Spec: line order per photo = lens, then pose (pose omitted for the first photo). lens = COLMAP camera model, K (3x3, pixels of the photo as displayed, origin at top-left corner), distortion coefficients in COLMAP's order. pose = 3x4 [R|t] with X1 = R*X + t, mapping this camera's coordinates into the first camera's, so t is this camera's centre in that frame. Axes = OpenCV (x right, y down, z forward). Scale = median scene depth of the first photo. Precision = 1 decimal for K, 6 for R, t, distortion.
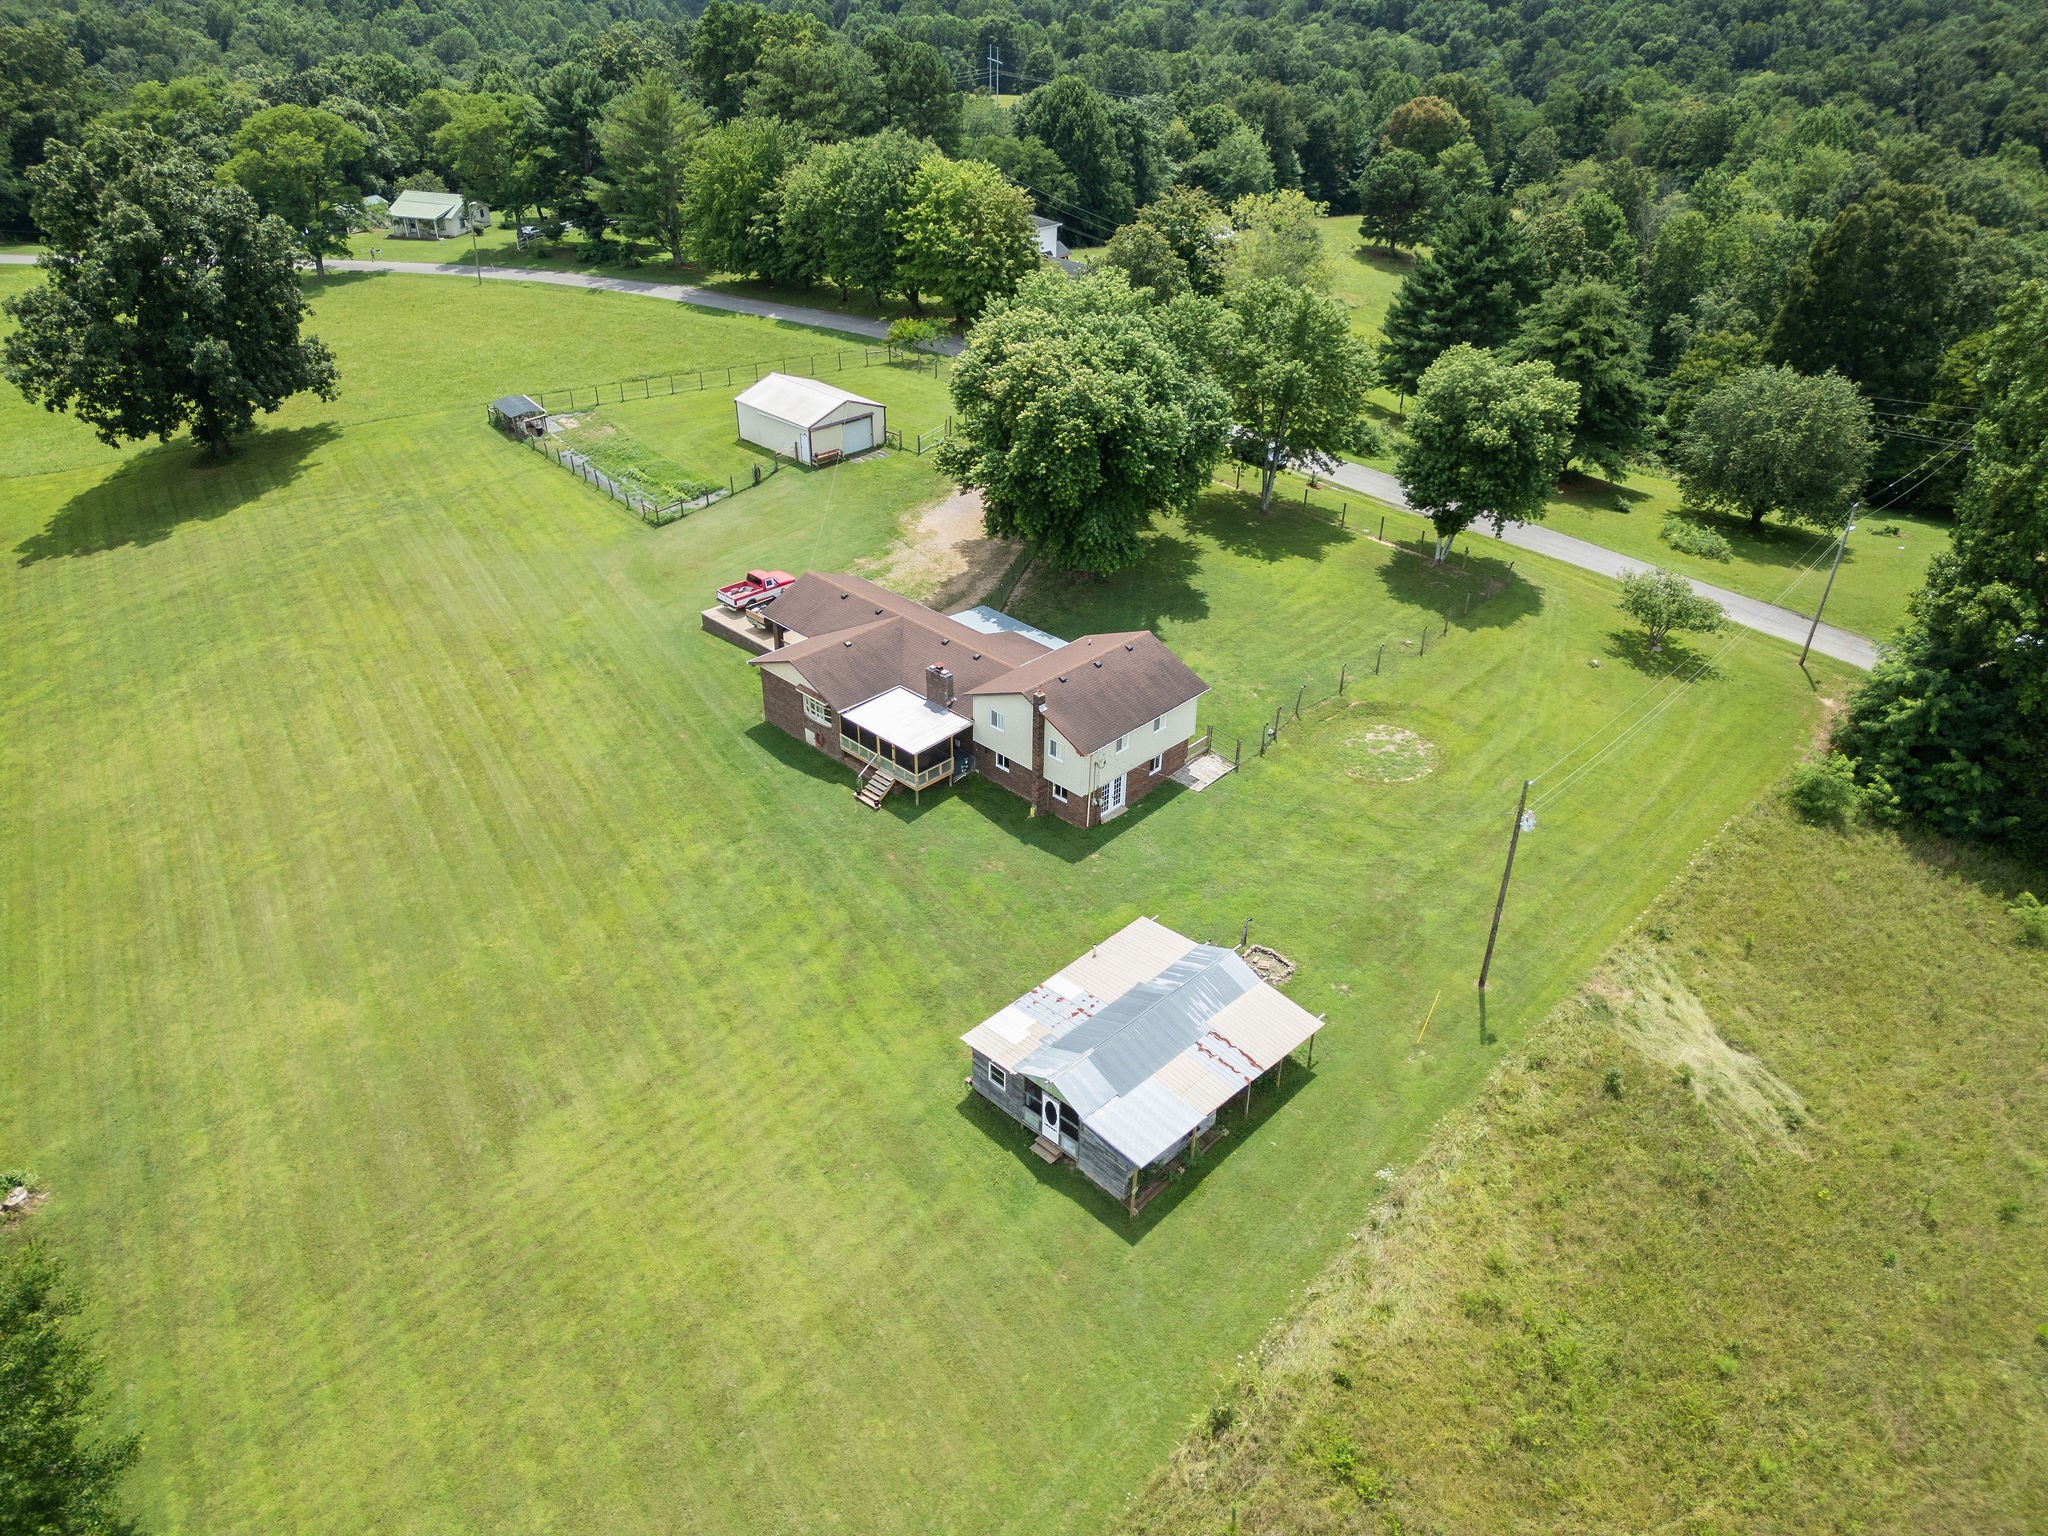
lens RADIAL K [[1501.0, 0, 1024.0], [0, 1501.0, 768.0], [0, 0, 1]] dist [0.082488, -0.091495]
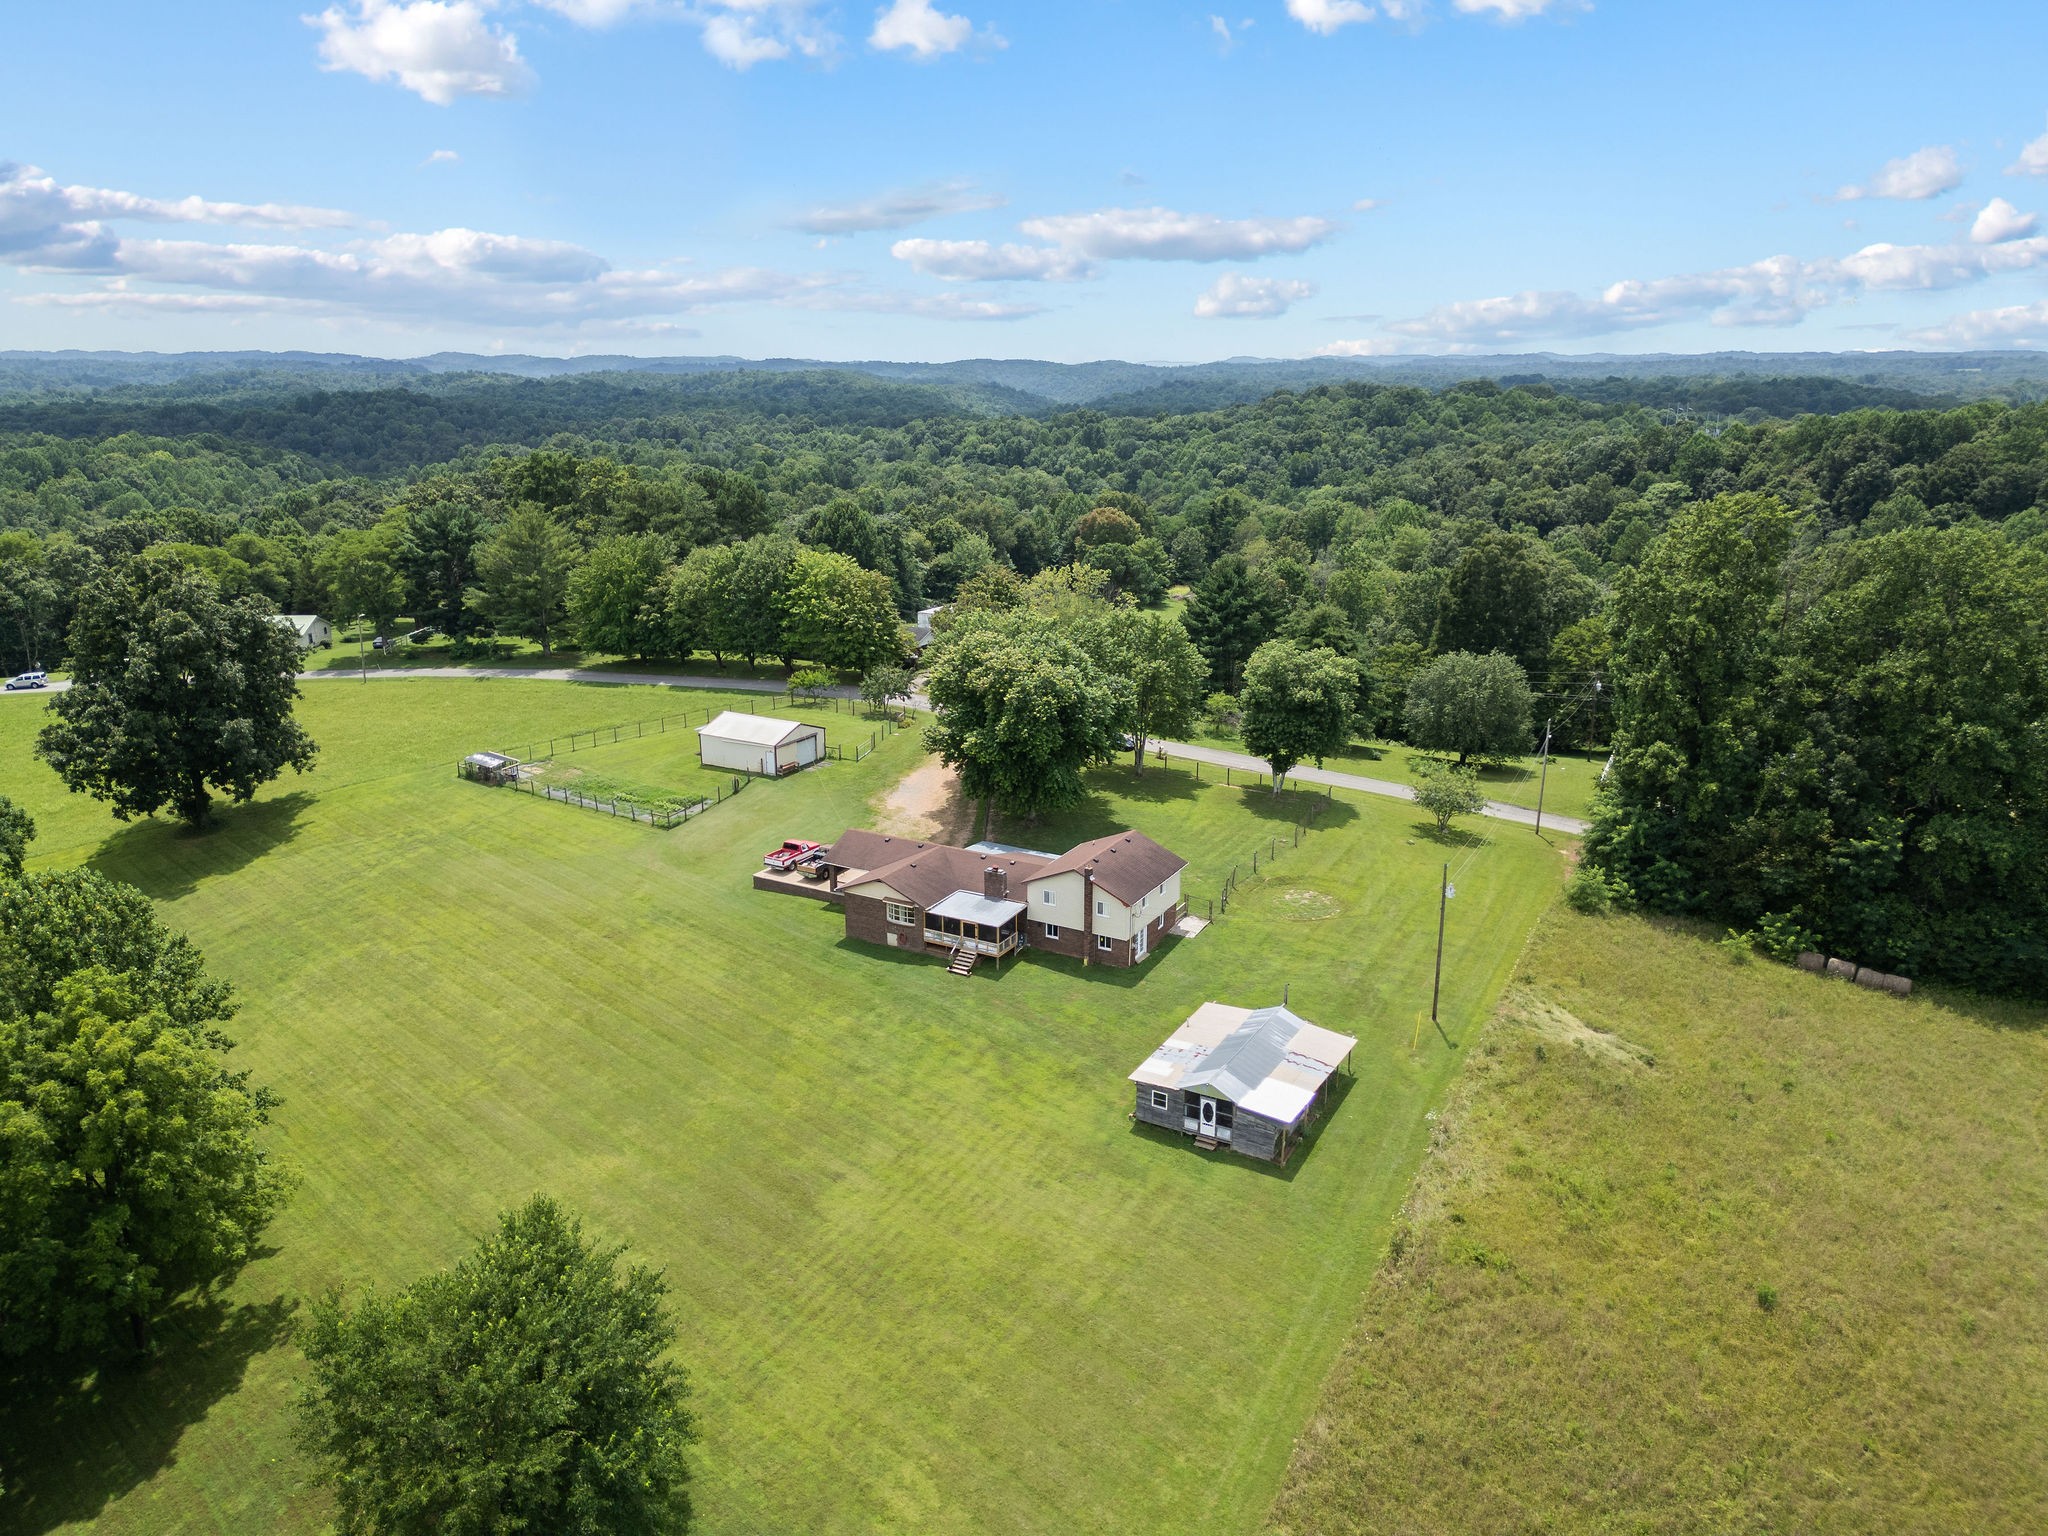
lens RADIAL K [[1678.8, 0, 959.8], [0, 1678.8, 768.8], [0, 0, 1]] dist [0.142815, -0.282239]
pose [[0.962124, -0.076261, 0.261728, -0.373743], [0.147735, 0.952731, -0.265478, 0.191444], [-0.229110, 0.294089, 0.927912, -0.331289]]
